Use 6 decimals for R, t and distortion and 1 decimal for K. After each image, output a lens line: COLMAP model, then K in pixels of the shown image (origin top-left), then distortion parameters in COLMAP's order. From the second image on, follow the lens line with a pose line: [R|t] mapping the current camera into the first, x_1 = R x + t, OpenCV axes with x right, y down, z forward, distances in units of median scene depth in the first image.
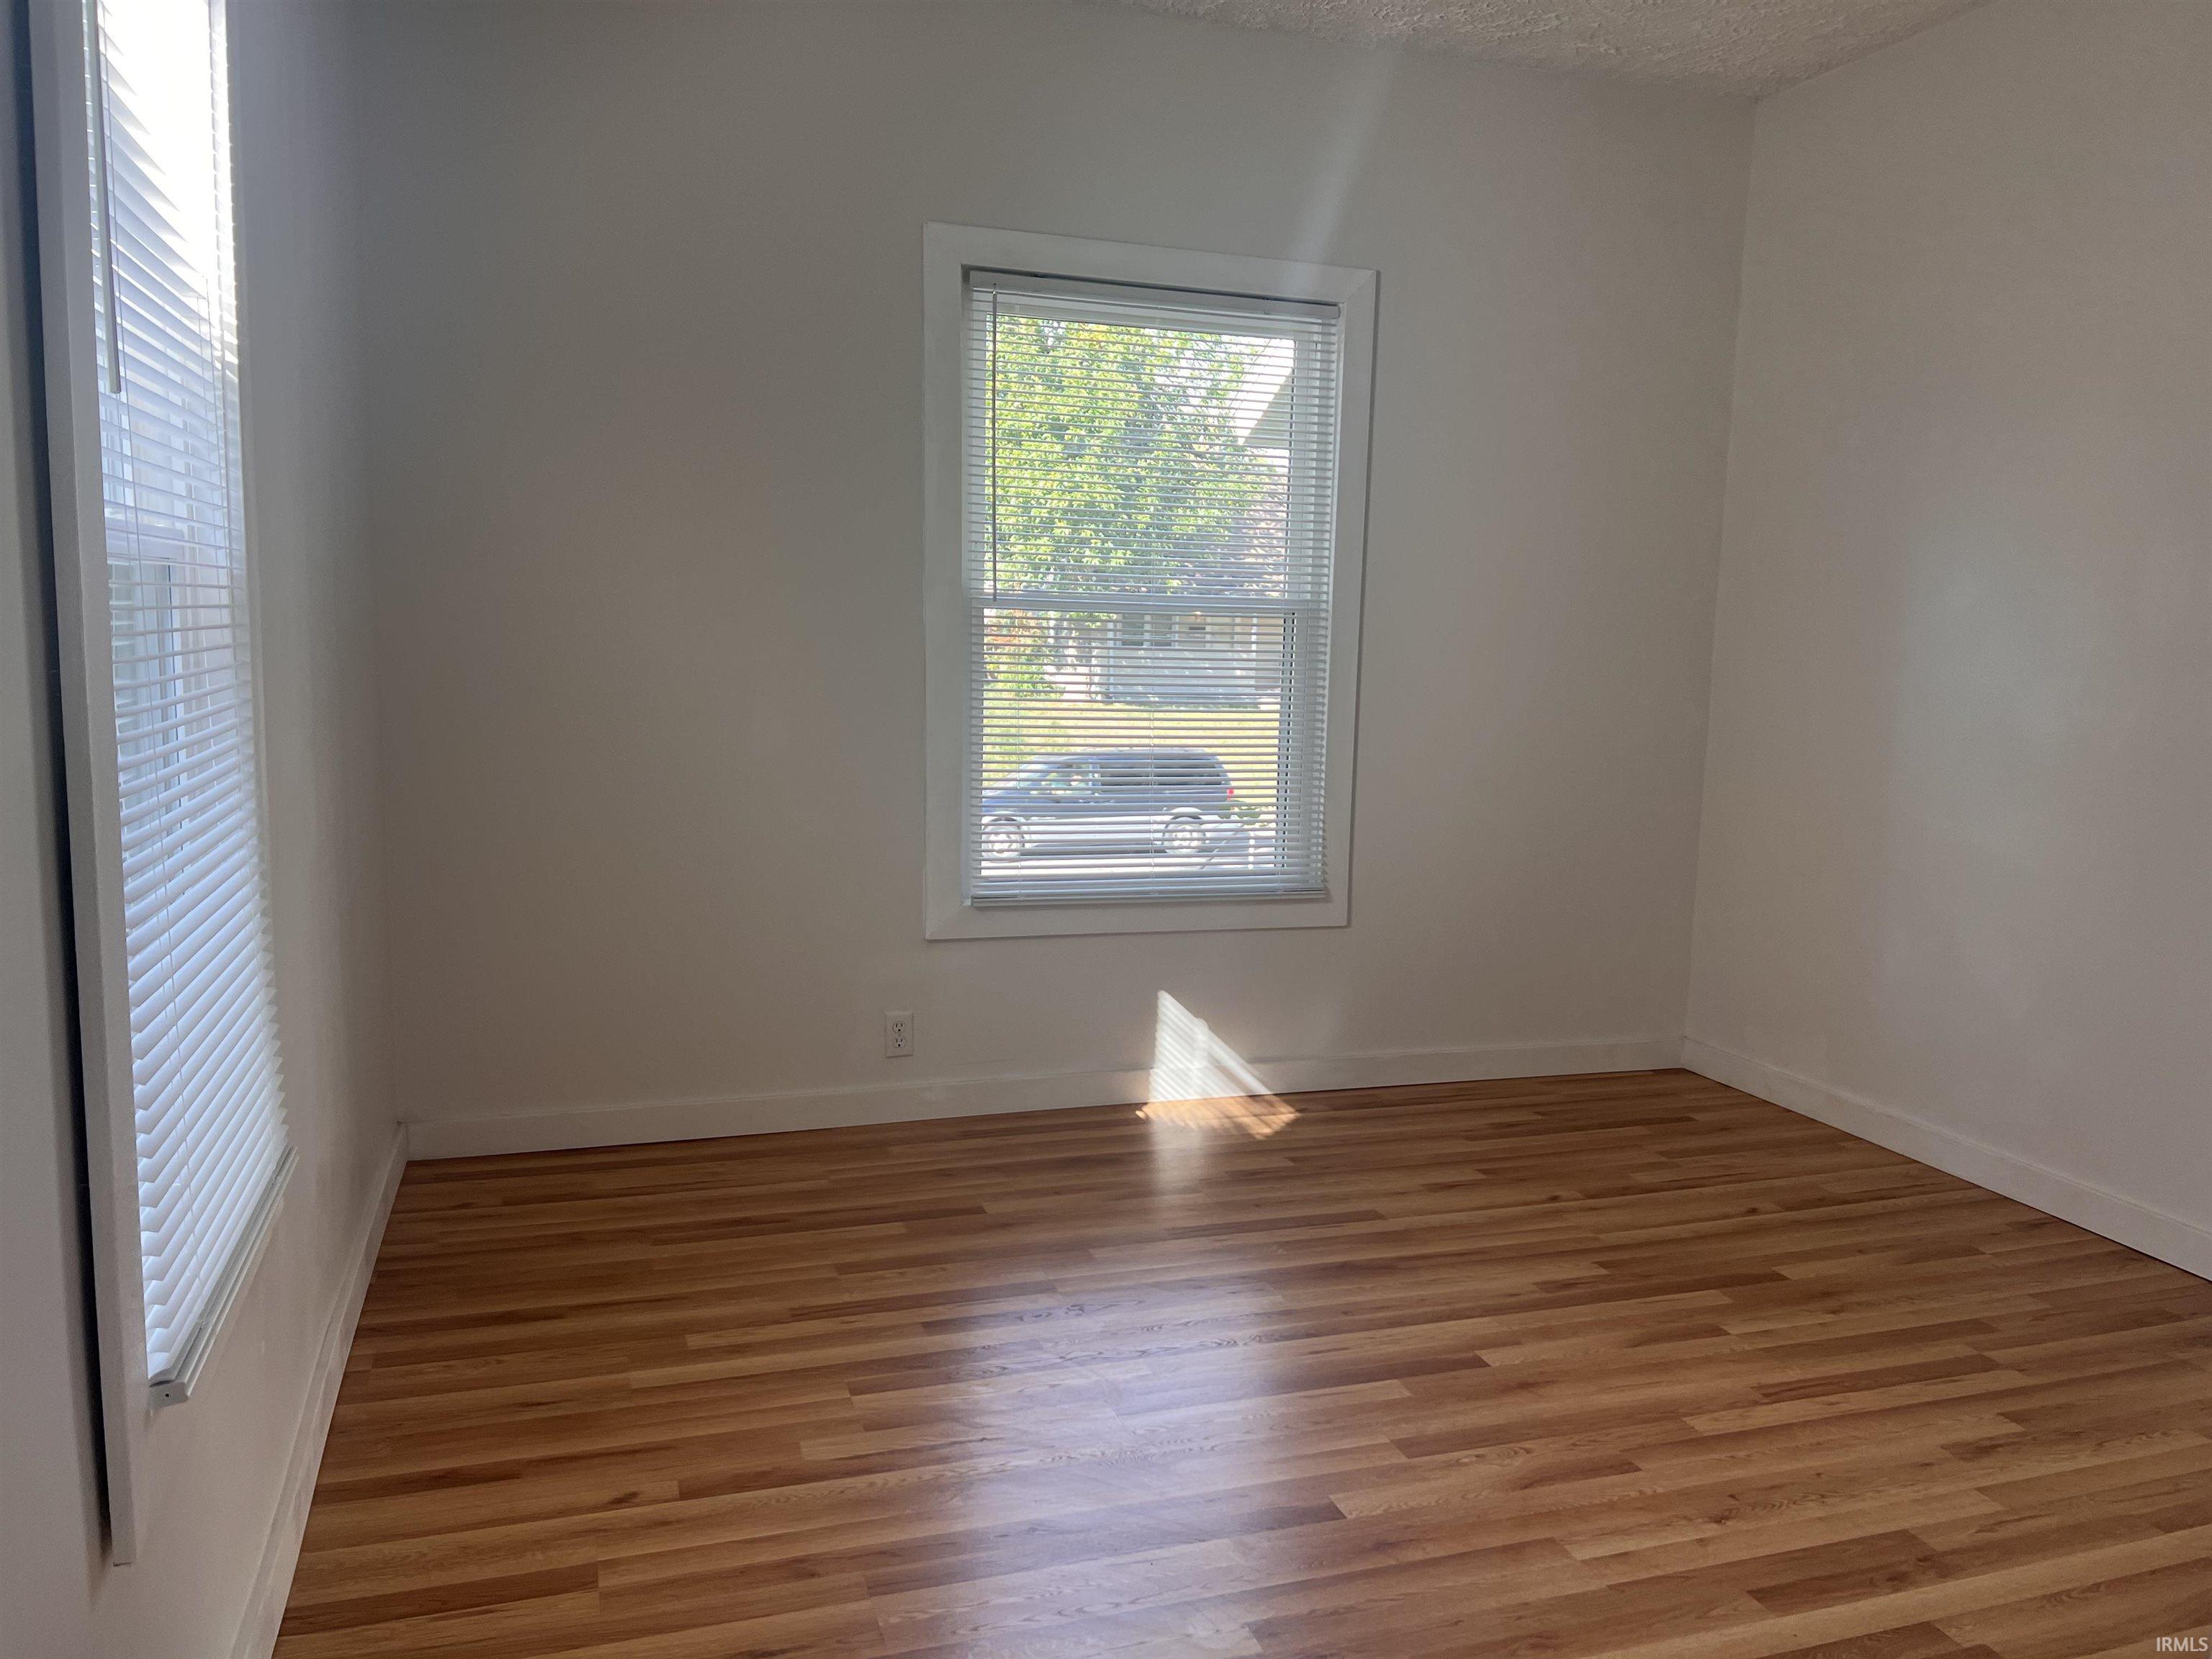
lens RADIAL K [[1668.7, 0, 1121.7], [0, 1668.7, 833.9], [0, 0, 1]] dist [0.066338, -0.066952]
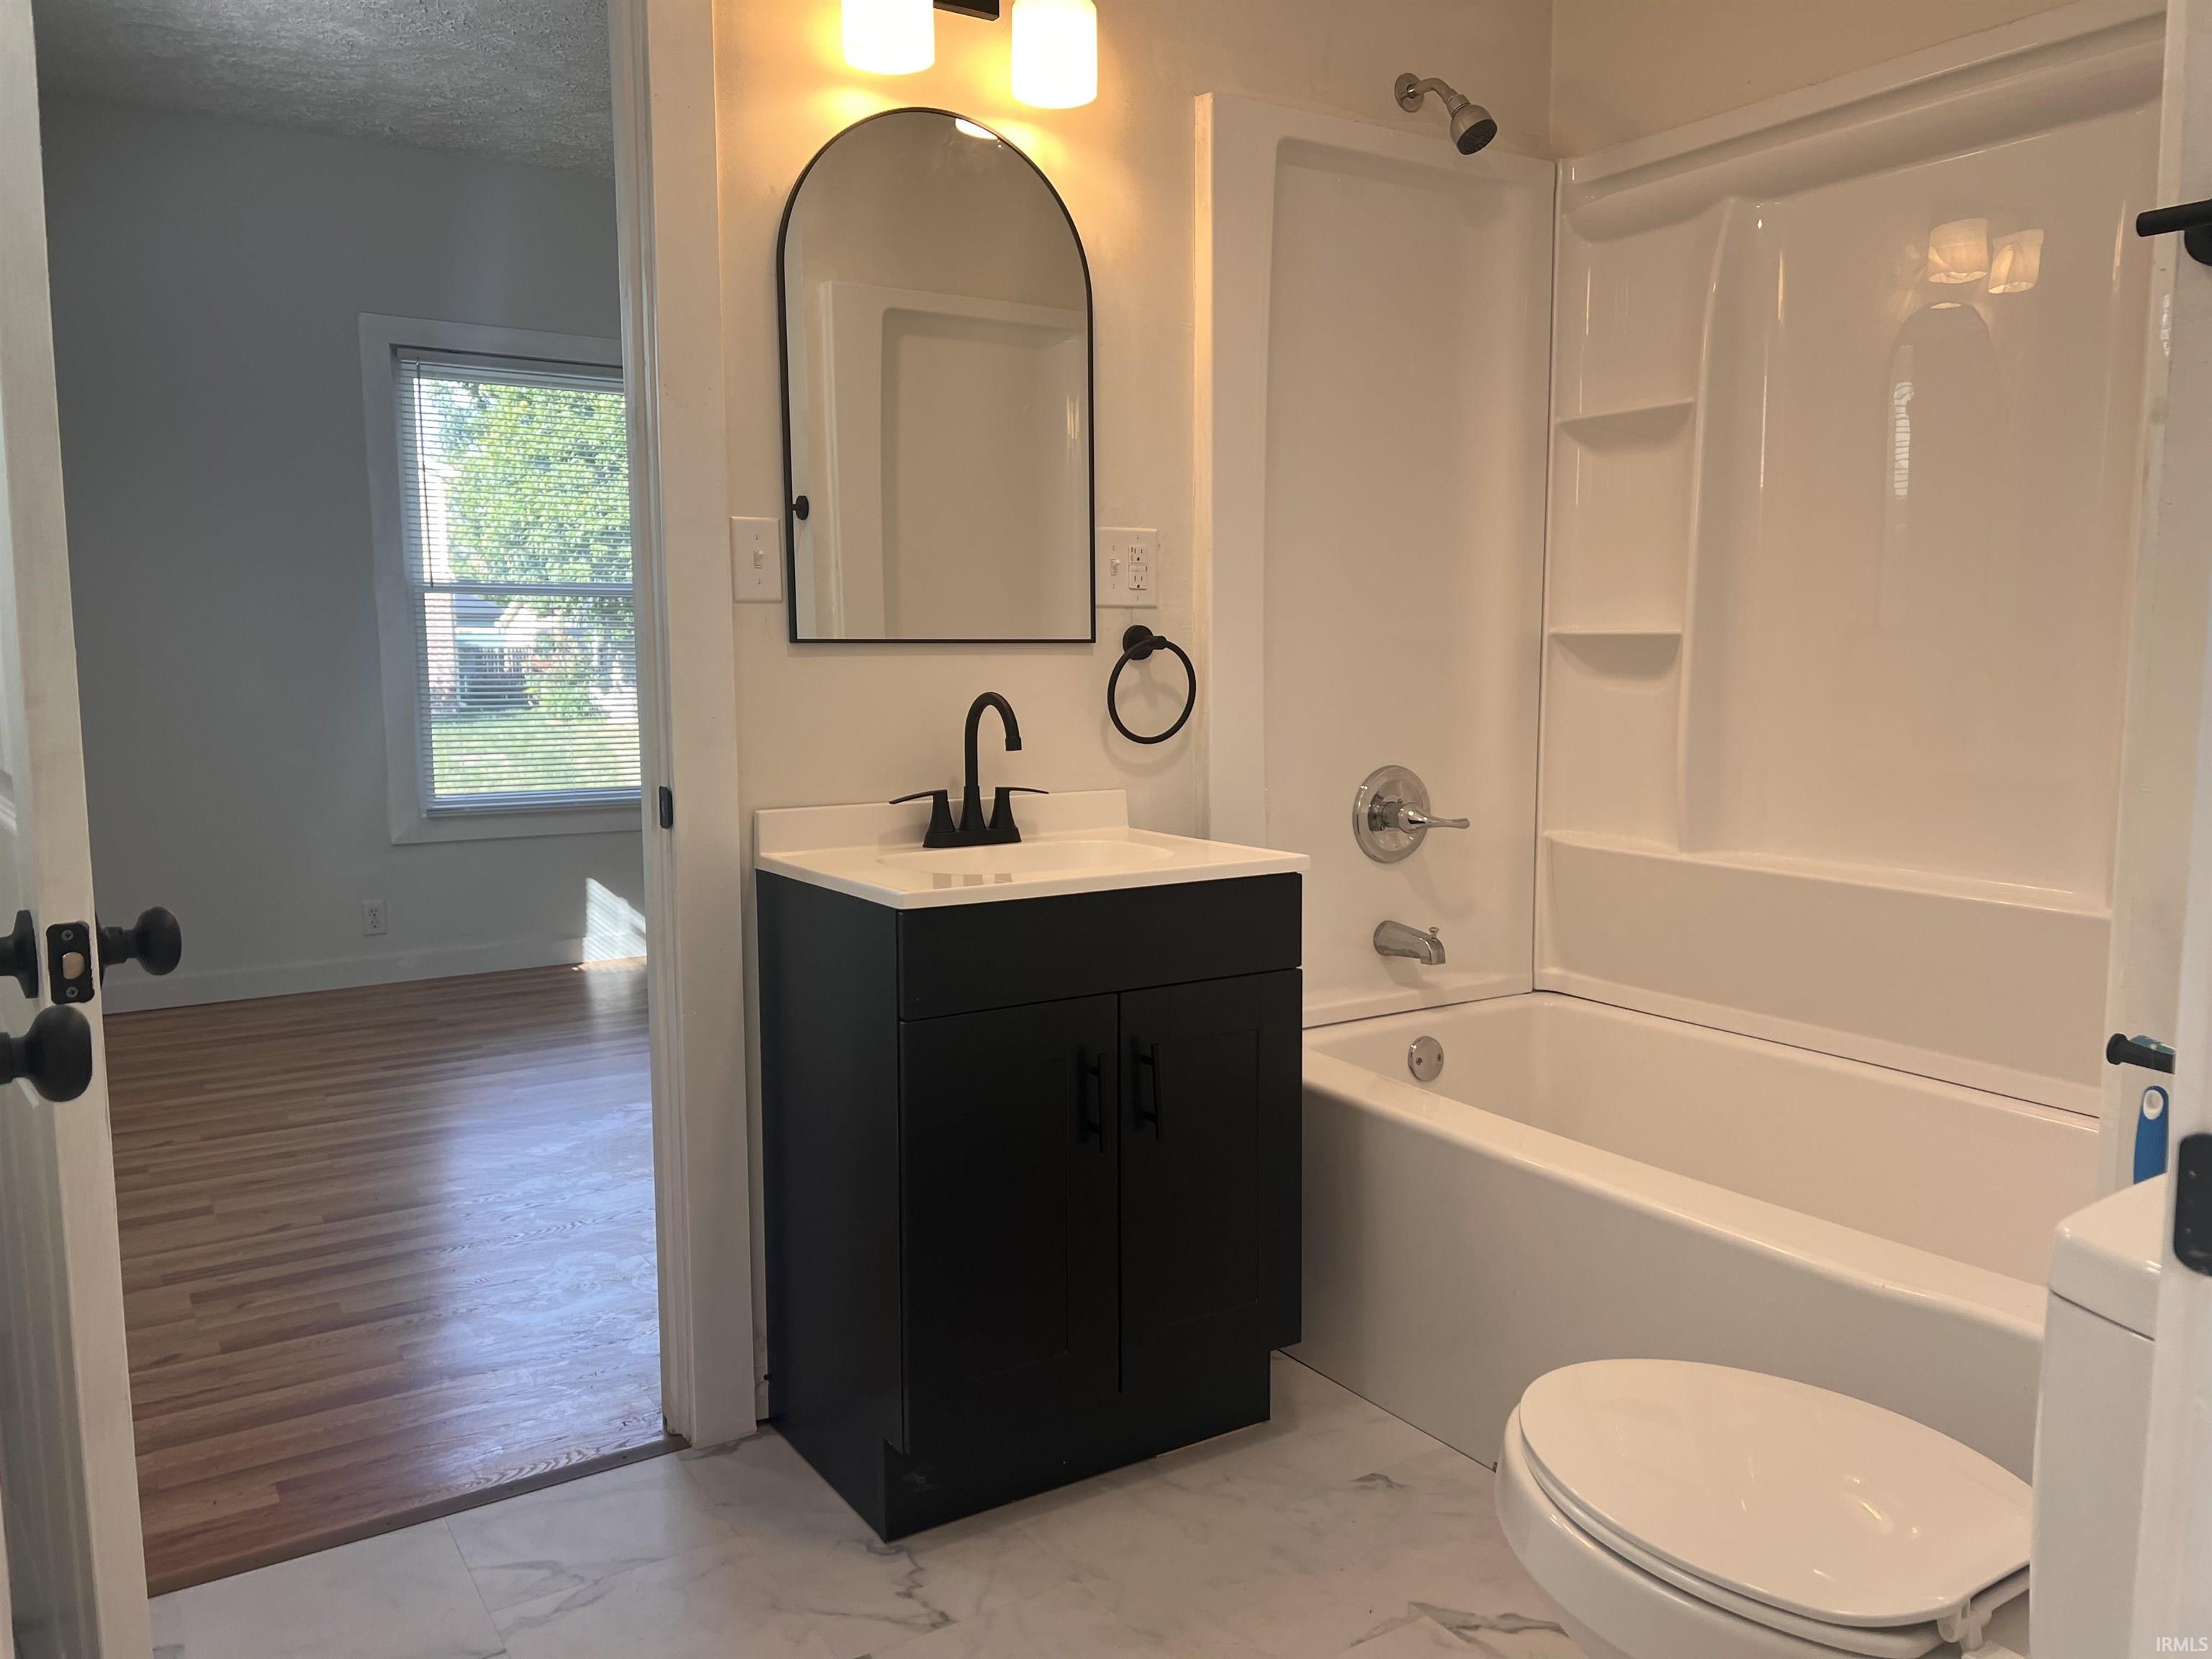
lens RADIAL K [[1668.7, 0, 1099.5], [0, 1668.7, 819.4], [0, 0, 1]] dist [0.066338, -0.066952]
pose [[0.971033, -0.053826, 0.232803, 0.117282], [0.058815, 0.998163, -0.014536, 0.096058], [-0.231593, 0.027807, 0.972415, -0.433046]]
